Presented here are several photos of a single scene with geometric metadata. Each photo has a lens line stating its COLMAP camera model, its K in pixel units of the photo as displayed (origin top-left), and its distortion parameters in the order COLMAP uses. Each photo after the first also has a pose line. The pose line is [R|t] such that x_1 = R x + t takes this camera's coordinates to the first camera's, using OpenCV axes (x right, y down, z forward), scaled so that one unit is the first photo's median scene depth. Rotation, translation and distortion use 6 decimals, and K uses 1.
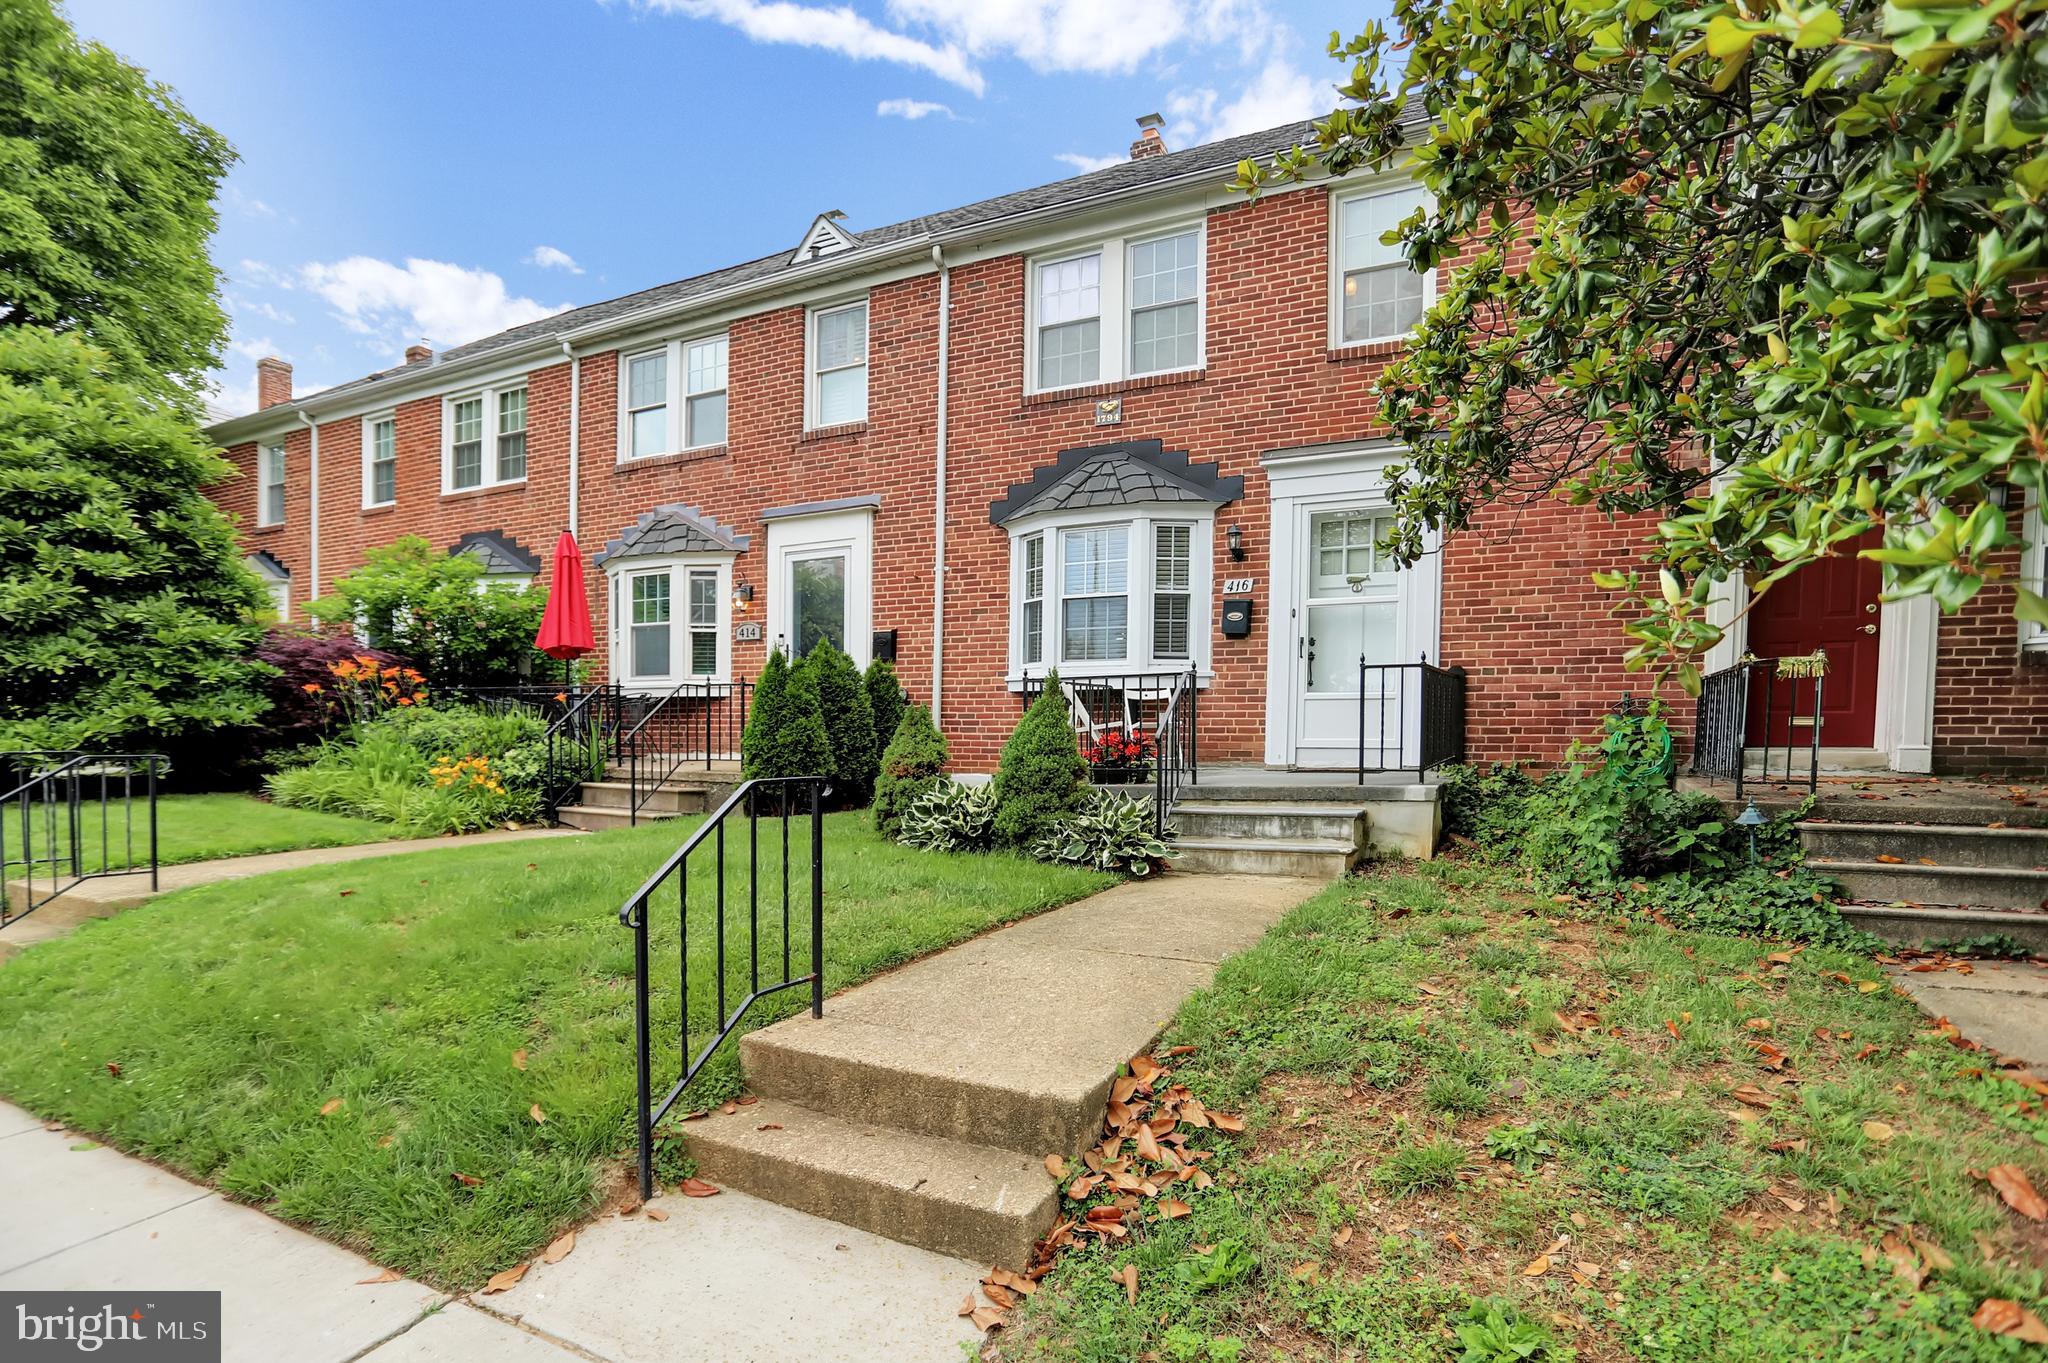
lens RADIAL K [[1077.3, 0, 1022.0], [0, 1077.3, 786.4], [0, 0, 1]] dist [-0.046575, 0.027034]
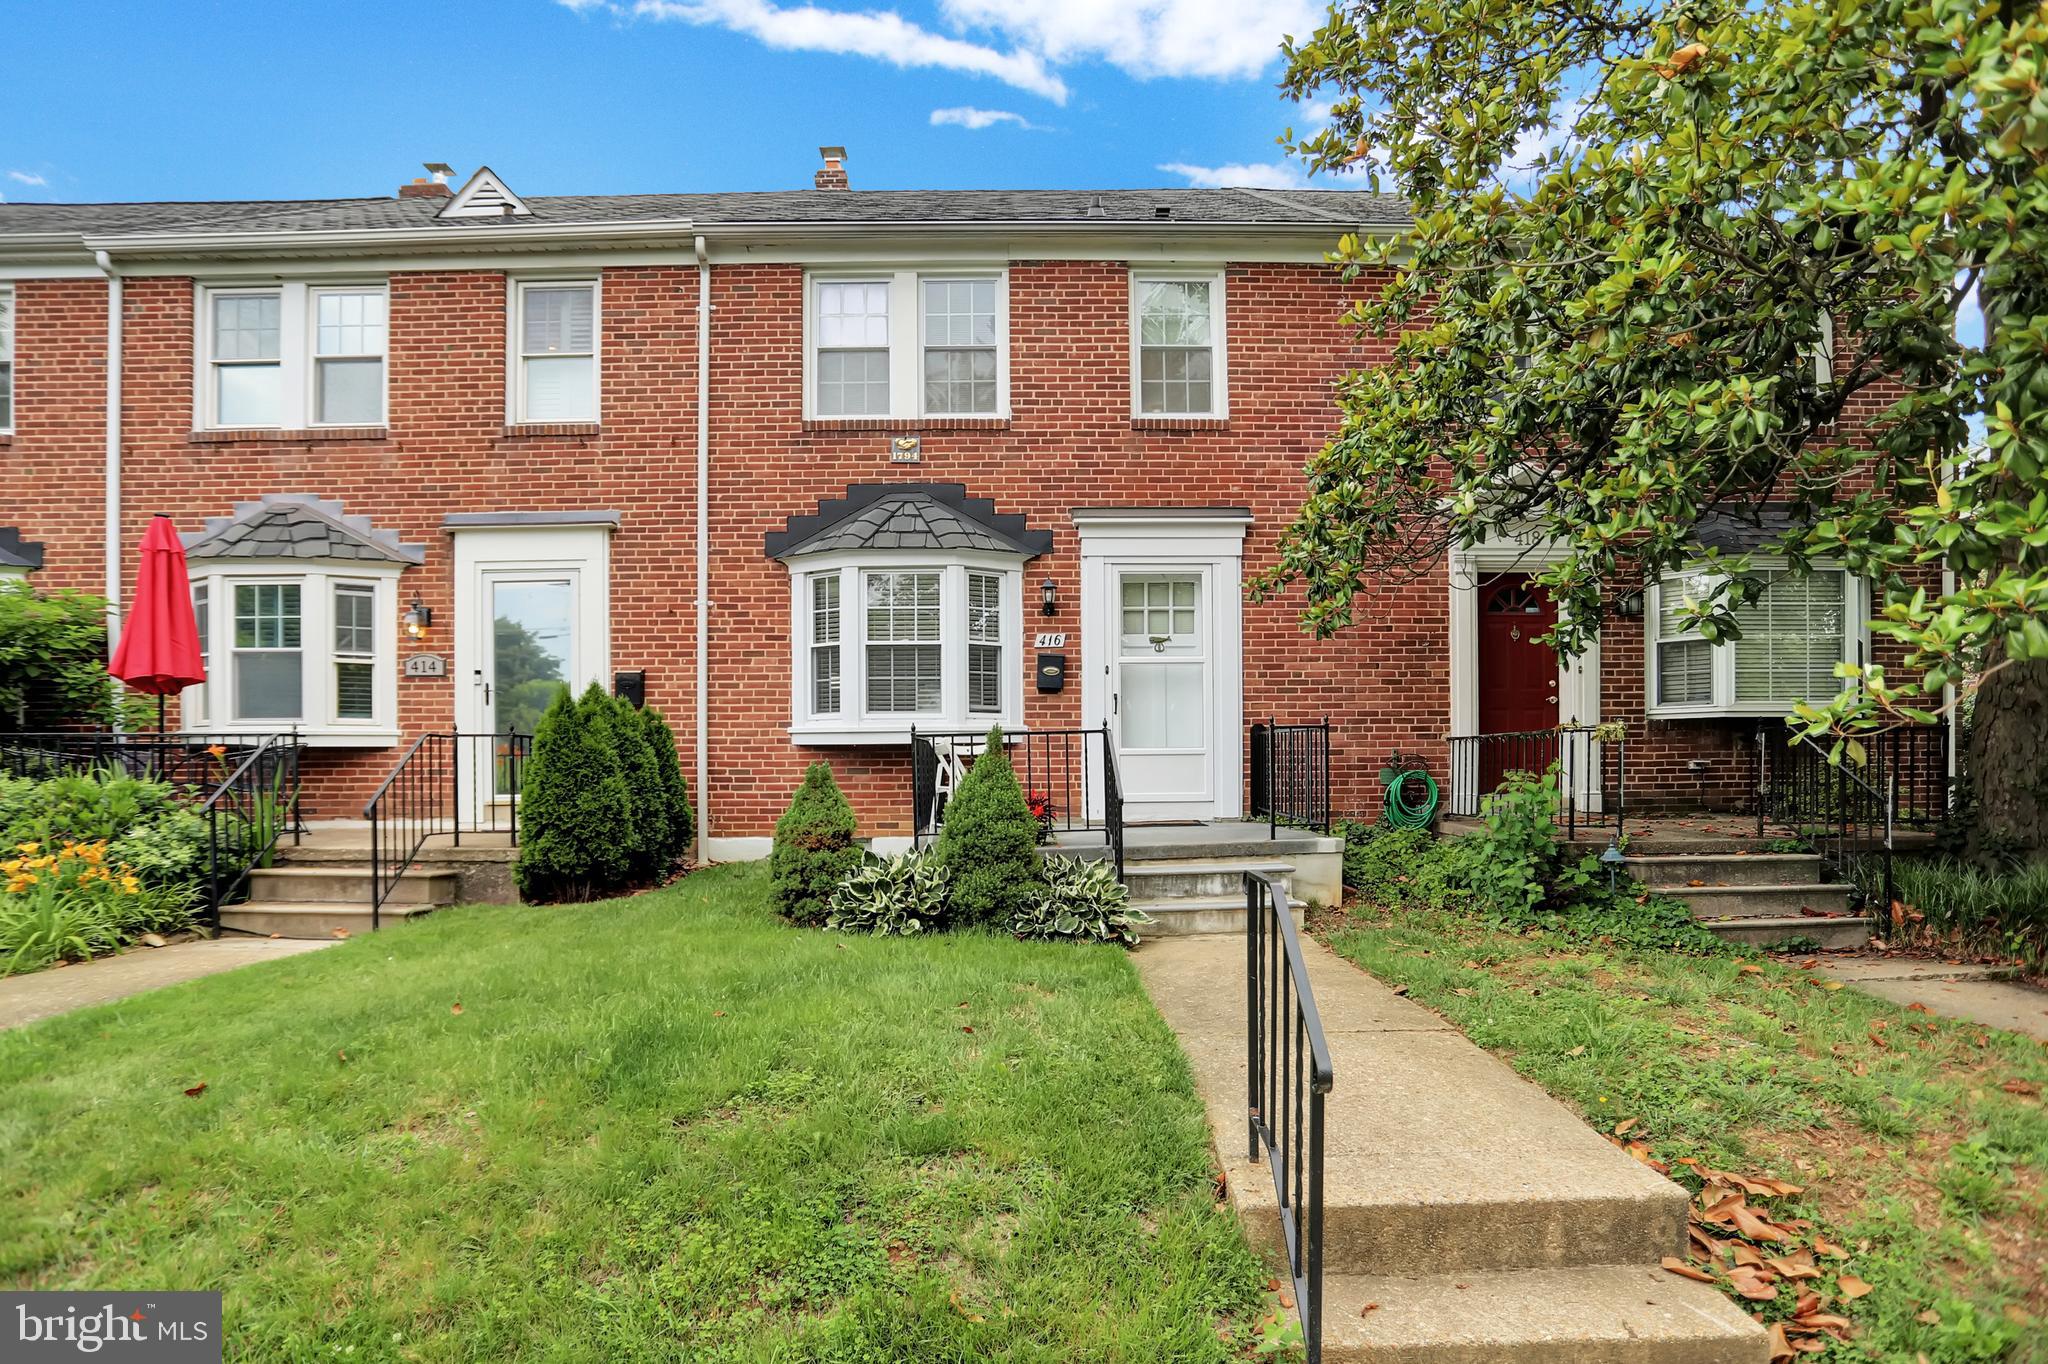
lens RADIAL K [[1077.3, 0, 1022.0], [0, 1077.3, 786.9], [0, 0, 1]] dist [-0.046575, 0.027034]
pose [[0.887136, -0.013644, 0.461307, -0.277347], [0.032096, 0.998967, -0.032178, -0.019552], [-0.460391, 0.043352, 0.886657, 0.132679]]
